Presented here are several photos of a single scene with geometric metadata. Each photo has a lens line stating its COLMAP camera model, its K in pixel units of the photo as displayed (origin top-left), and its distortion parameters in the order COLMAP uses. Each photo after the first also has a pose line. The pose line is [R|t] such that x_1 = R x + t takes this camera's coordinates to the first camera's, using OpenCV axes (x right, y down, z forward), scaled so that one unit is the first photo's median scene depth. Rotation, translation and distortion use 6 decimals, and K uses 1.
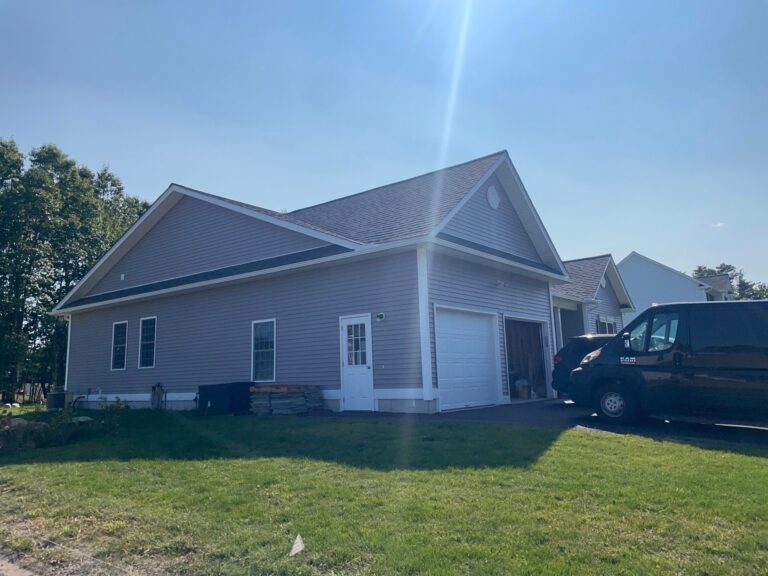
lens RADIAL K [[584.6, 0, 384.0], [0, 584.6, 288.0], [0, 0, 1]] dist [0.070835, -0.000537]
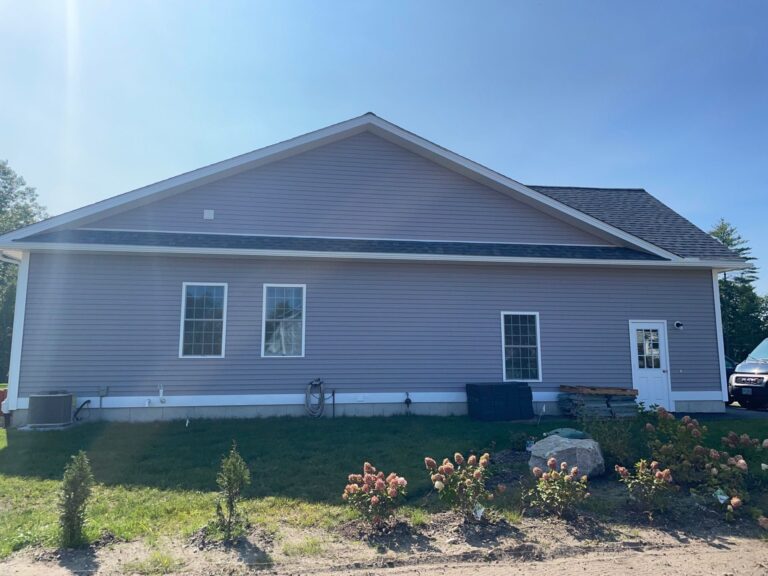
lens RADIAL K [[584.6, 0, 384.0], [0, 584.6, 288.0], [0, 0, 1]] dist [0.070835, -0.000537]
pose [[0.675732, 0.118193, 0.727610, -1.097066], [-0.129451, 0.990750, -0.040716, 0.089469], [-0.725692, -0.066677, 0.684781, 0.595719]]
